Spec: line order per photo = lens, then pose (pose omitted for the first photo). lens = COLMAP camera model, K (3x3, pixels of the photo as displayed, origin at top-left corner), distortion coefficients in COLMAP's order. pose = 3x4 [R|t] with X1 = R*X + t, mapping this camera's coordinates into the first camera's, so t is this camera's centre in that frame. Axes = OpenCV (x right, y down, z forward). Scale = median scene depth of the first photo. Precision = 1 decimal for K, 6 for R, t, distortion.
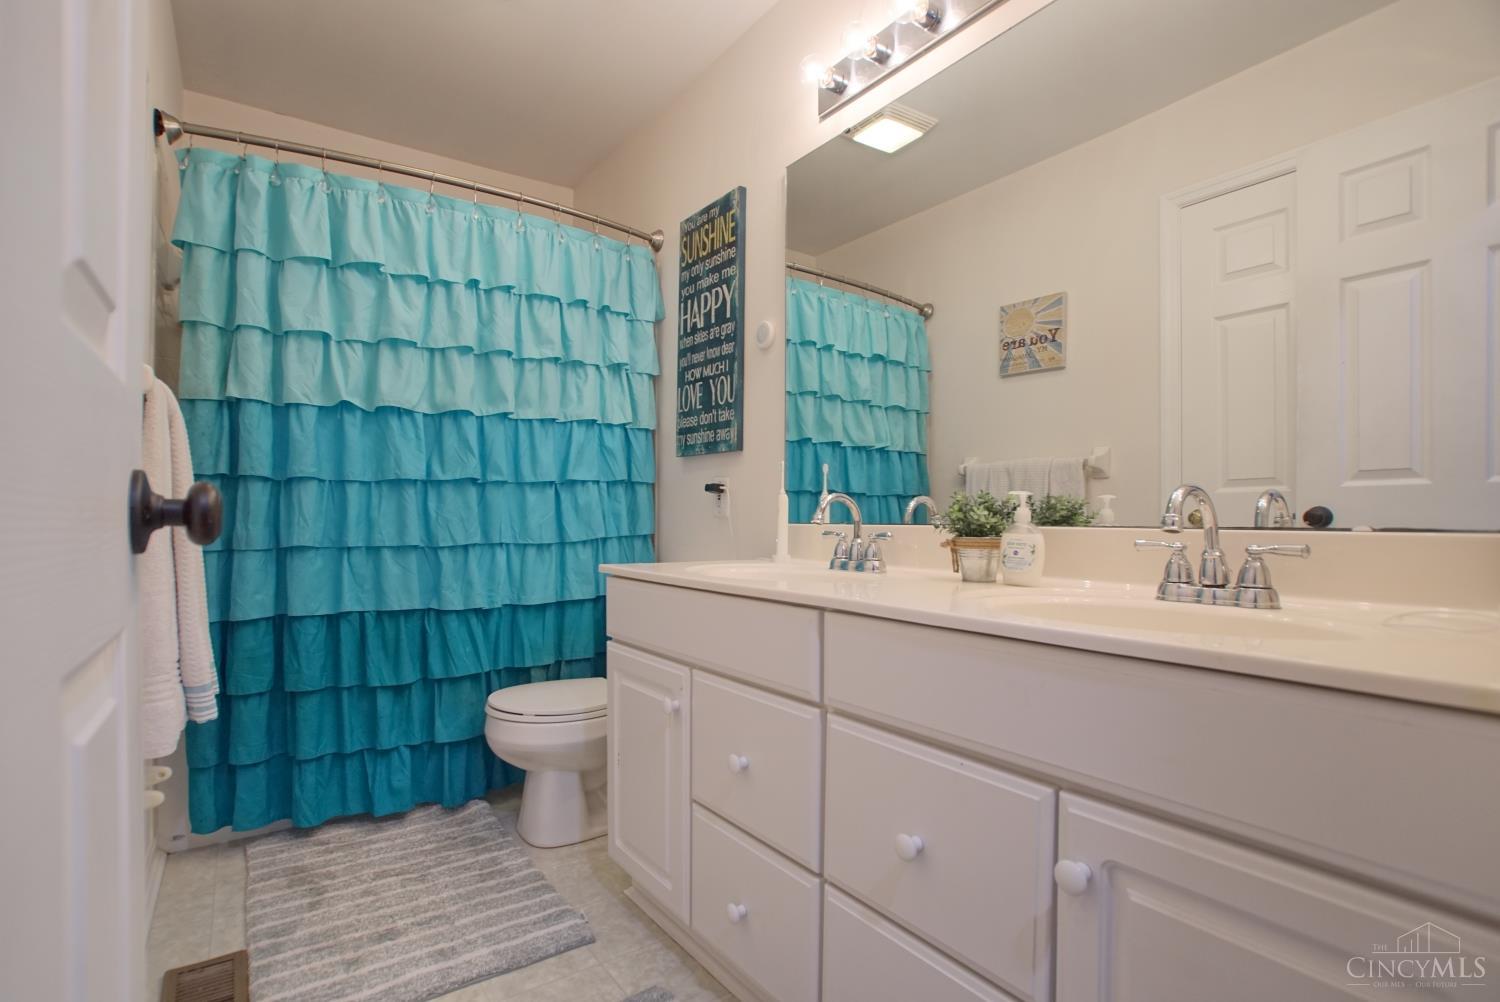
lens RADIAL K [[722.6, 0, 732.5], [0, 722.6, 515.8], [0, 0, 1]] dist [-0.083354, 0.048044]
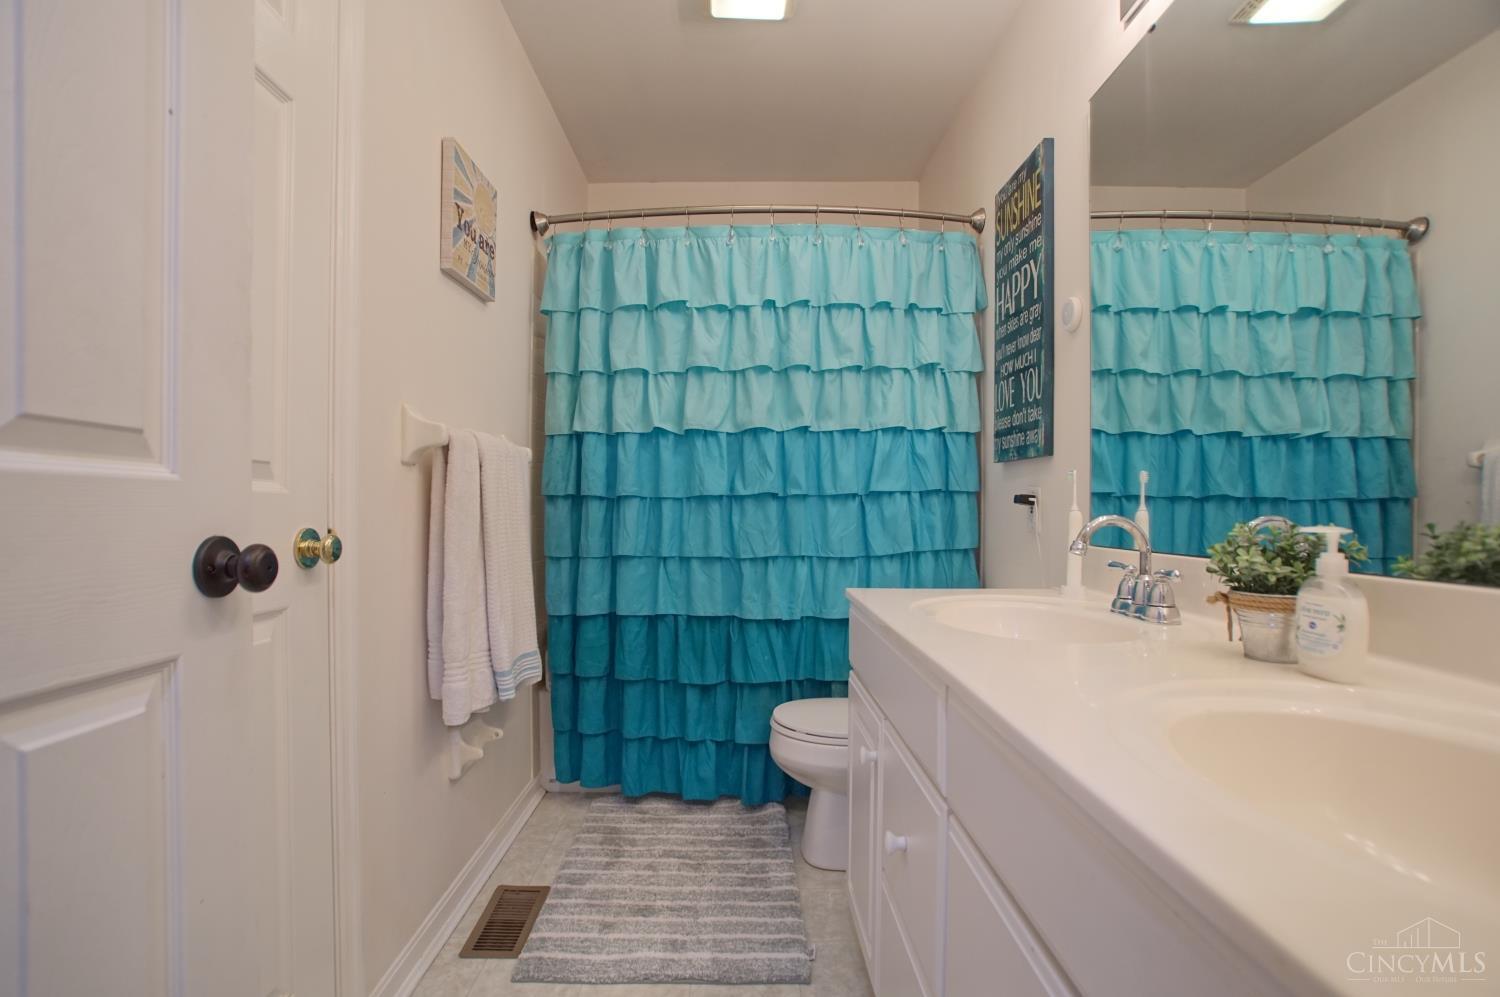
lens RADIAL K [[722.6, 0, 732.5], [0, 722.6, 513.3], [0, 0, 1]] dist [-0.083354, 0.048044]
pose [[0.818021, 0.002626, -0.575182, 0.192583], [0.001219, 0.999979, 0.006300, -0.029961], [0.575186, -0.005854, 0.818001, 0.116271]]
